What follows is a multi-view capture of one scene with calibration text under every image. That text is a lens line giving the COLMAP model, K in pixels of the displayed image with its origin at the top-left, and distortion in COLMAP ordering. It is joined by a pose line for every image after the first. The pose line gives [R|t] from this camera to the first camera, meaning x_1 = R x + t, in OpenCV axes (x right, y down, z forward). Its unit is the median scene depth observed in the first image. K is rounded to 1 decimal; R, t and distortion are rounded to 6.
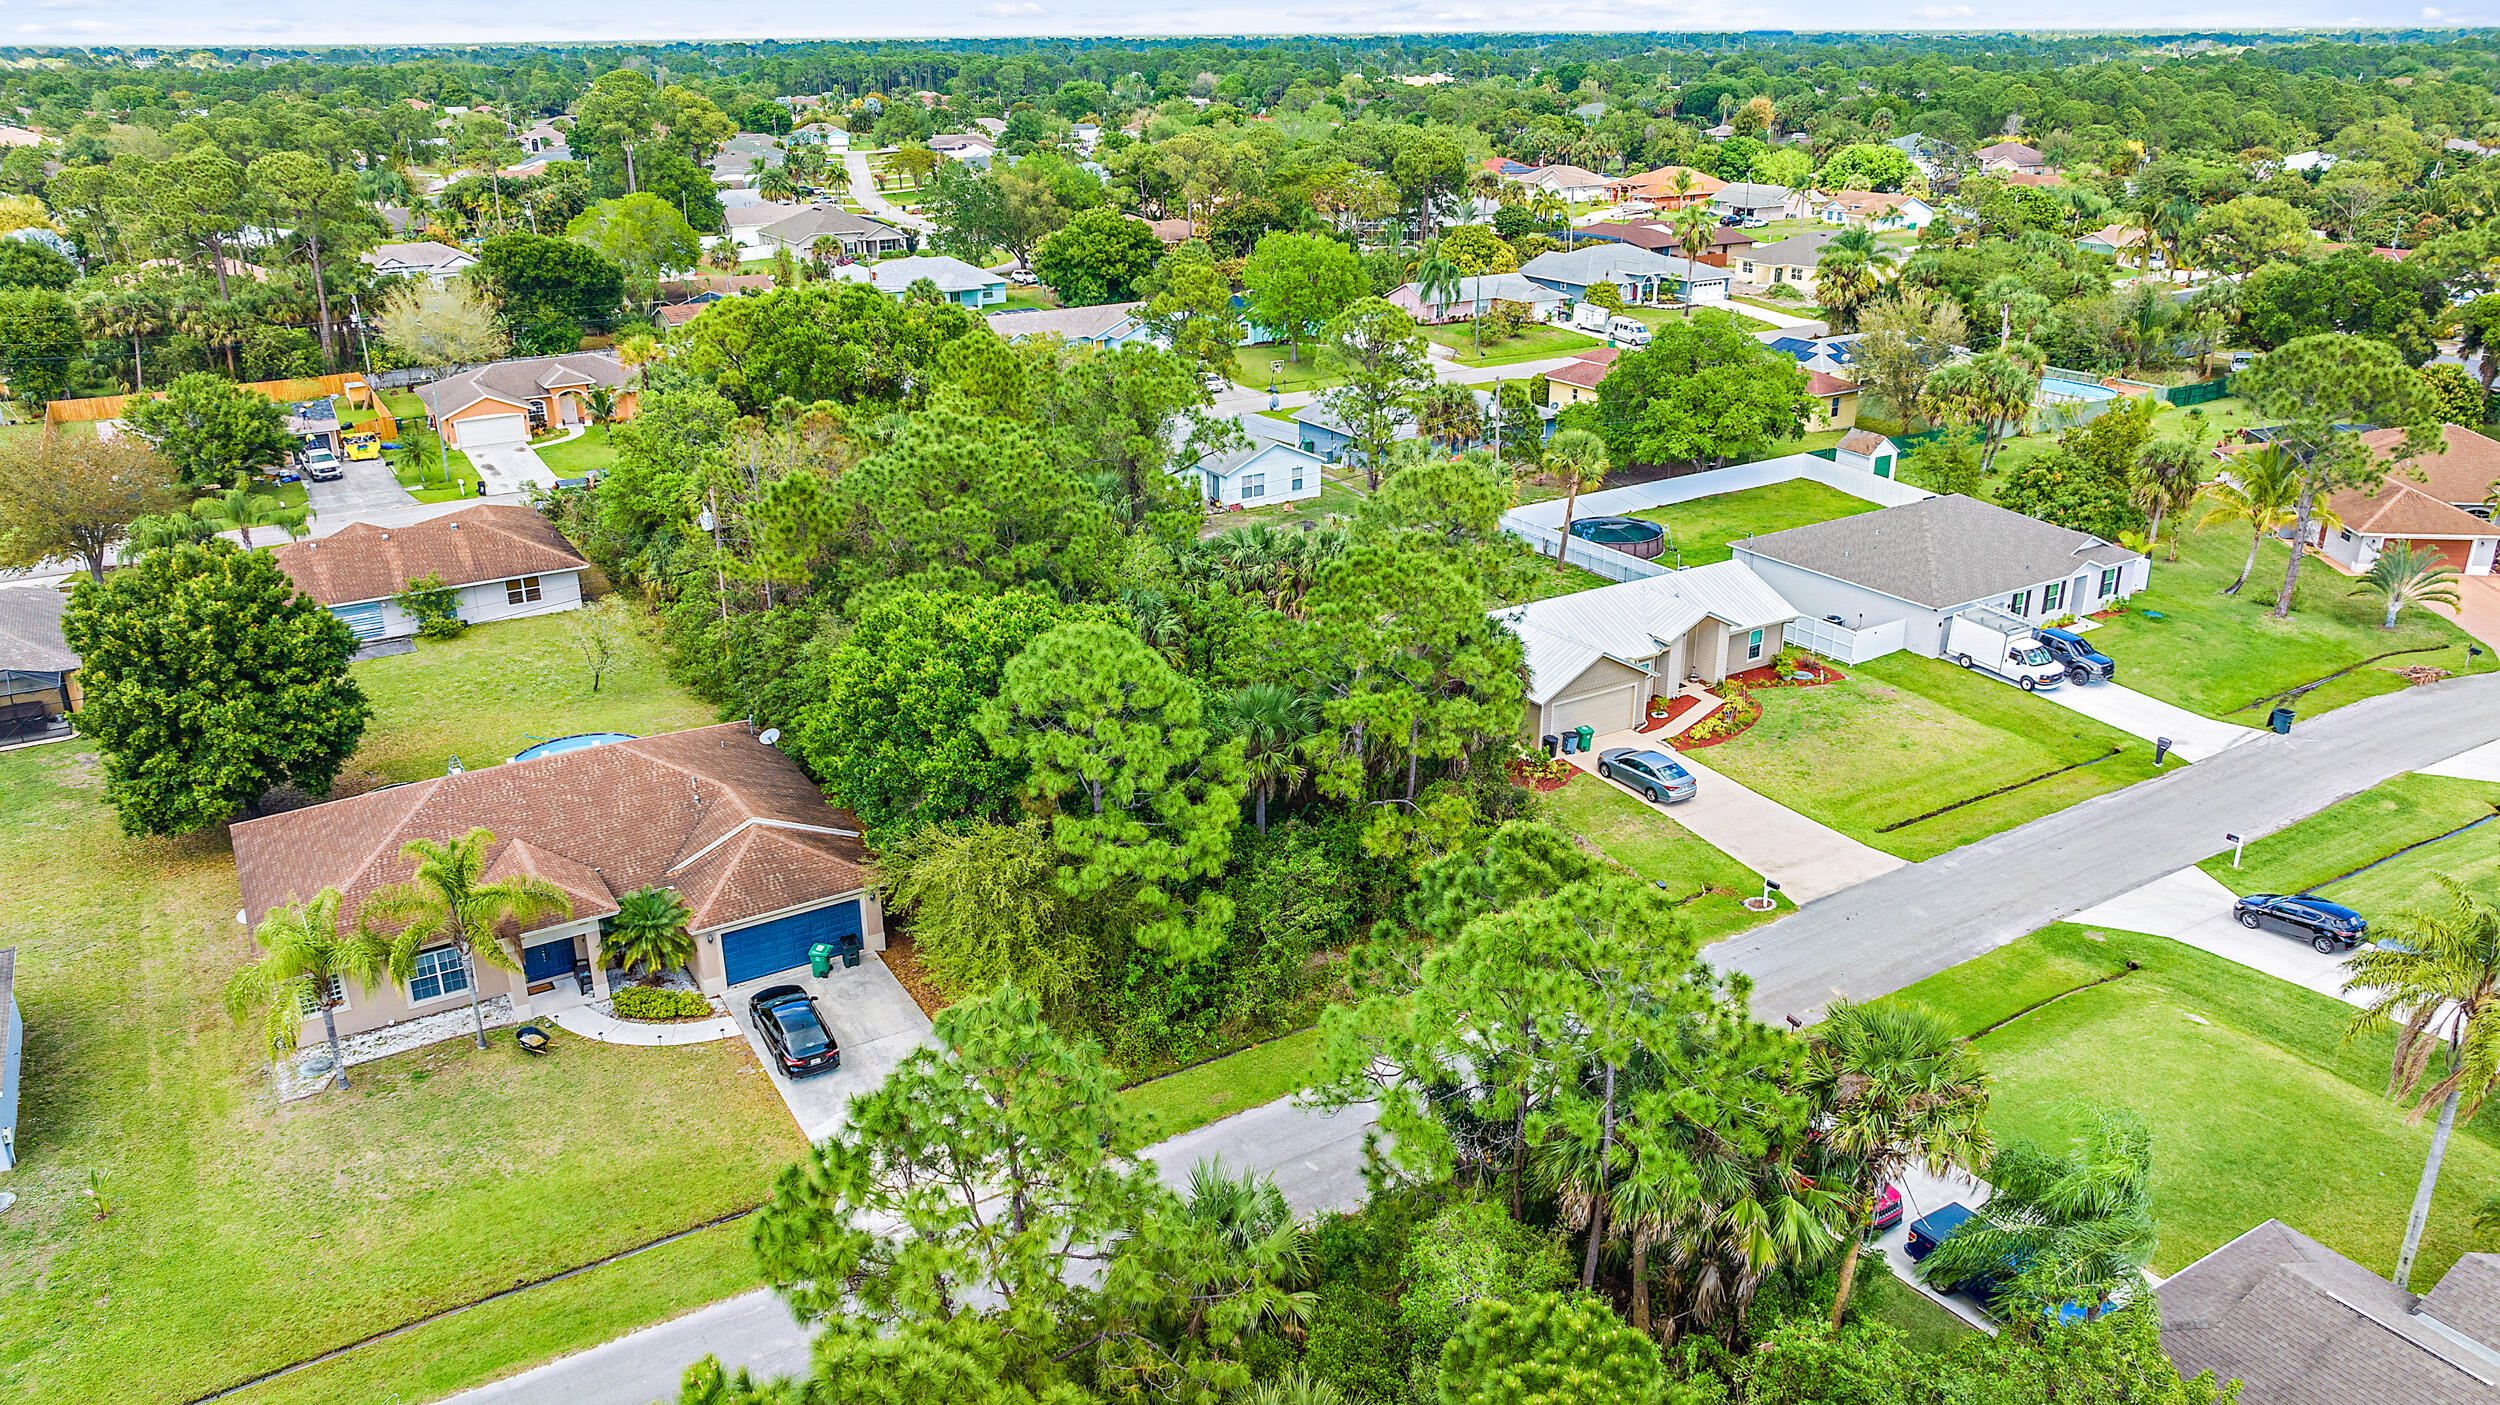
lens RADIAL K [[1728.1, 0, 1250.0], [0, 1728.1, 702.5], [0, 0, 1]] dist [-0.043741, 0.042777]
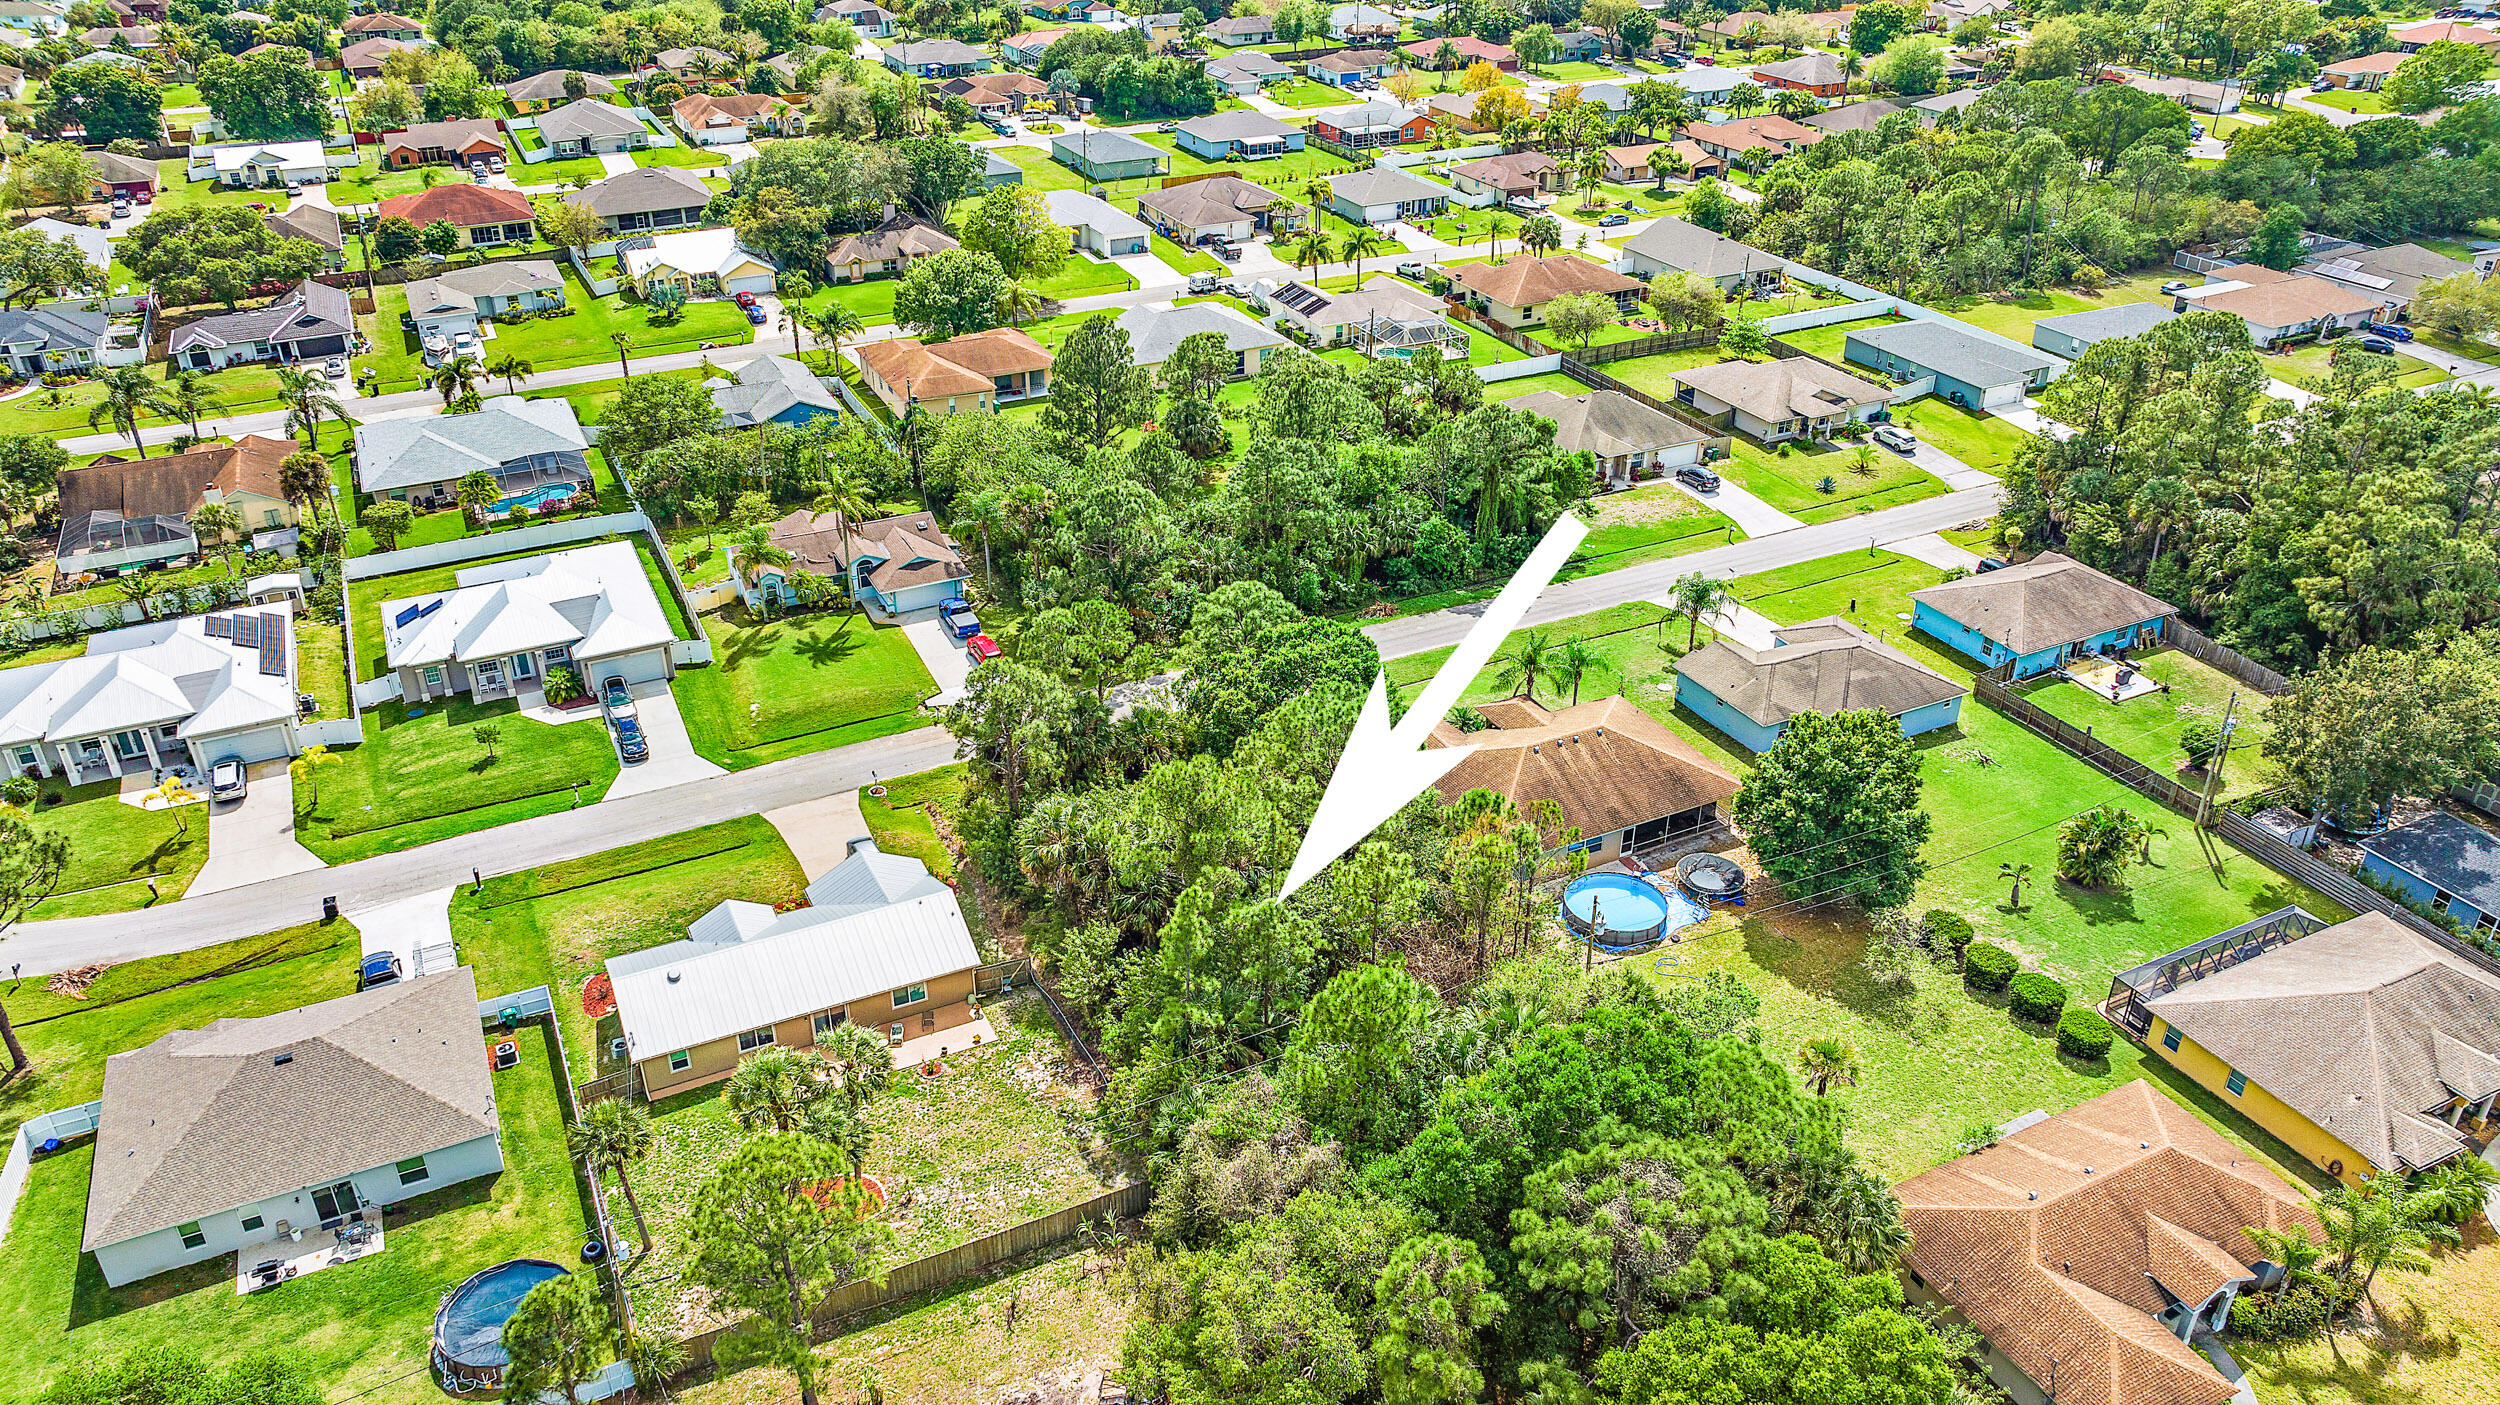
lens RADIAL K [[1728.1, 0, 1250.0], [0, 1728.1, 702.5], [0, 0, 1]] dist [-0.043741, 0.042777]
pose [[-0.996583, -0.036011, 0.074340, -0.183705], [0.033862, 0.642767, 0.765313, -1.088278], [-0.075343, 0.765215, -0.639351, 1.713936]]
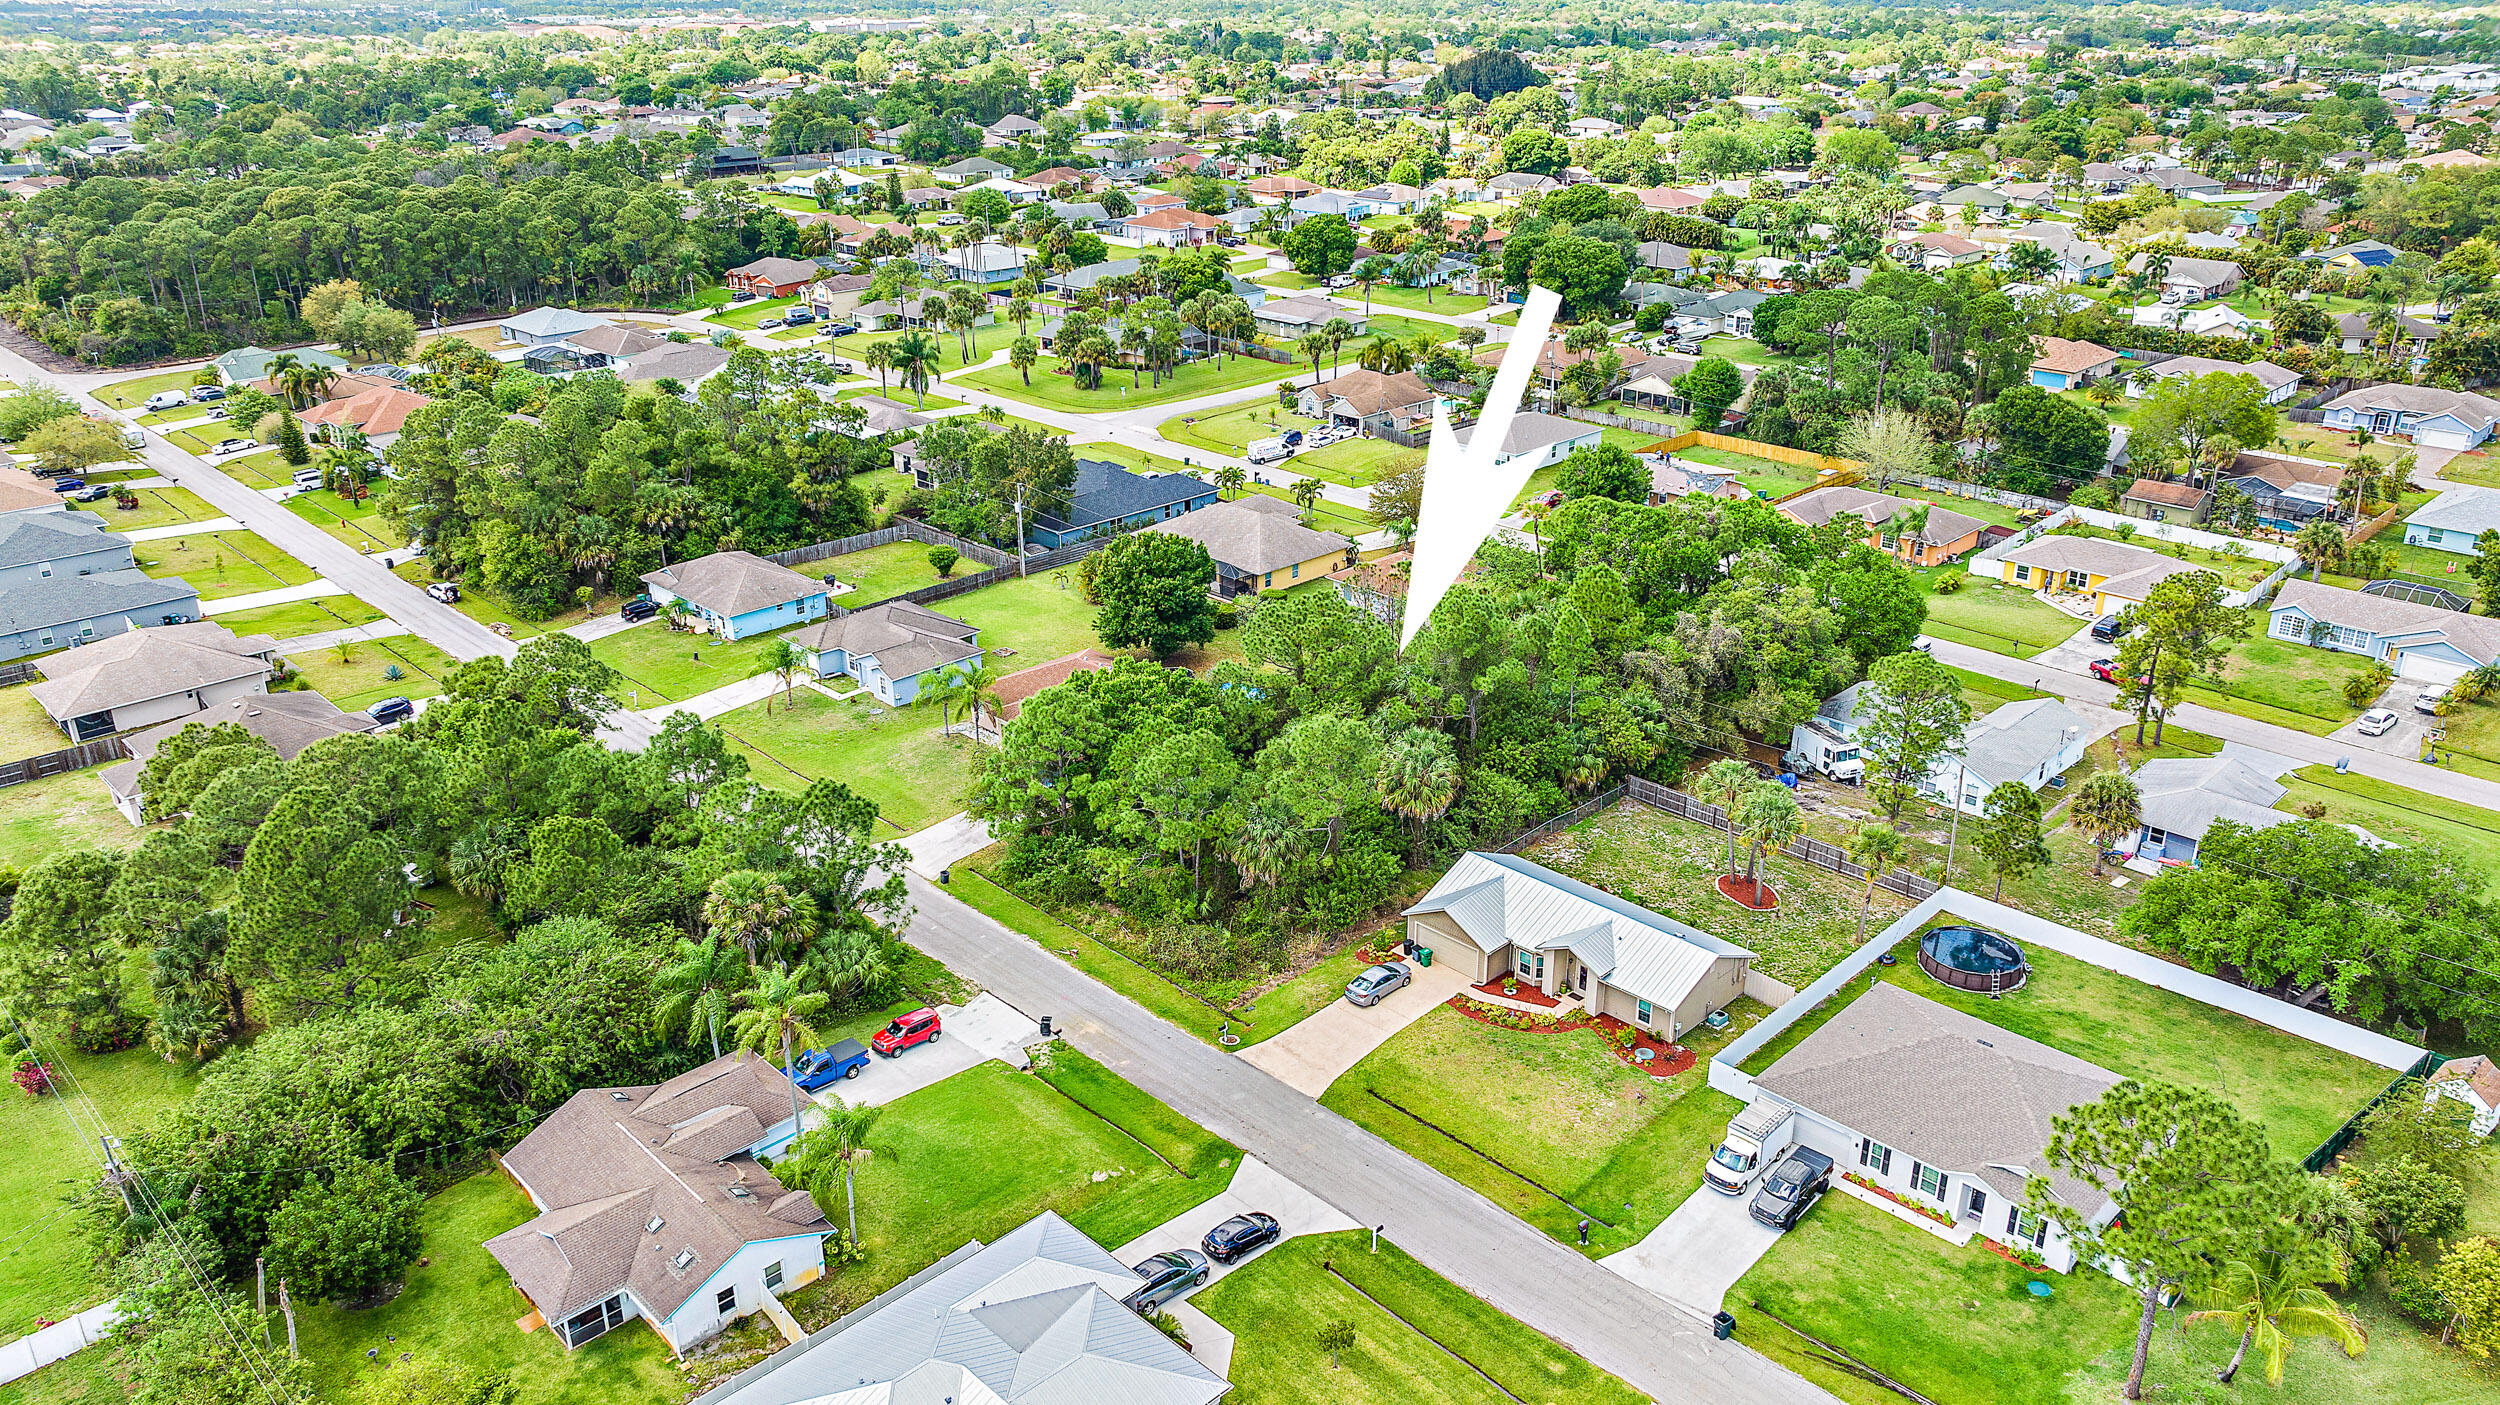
lens RADIAL K [[1728.1, 0, 1250.0], [0, 1728.1, 702.5], [0, 0, 1]] dist [-0.043741, 0.042777]
pose [[0.231744, 0.375906, -0.897212, 1.336117], [-0.348884, 0.893079, 0.284060, -0.510408], [0.908061, 0.247194, 0.338113, 0.345756]]
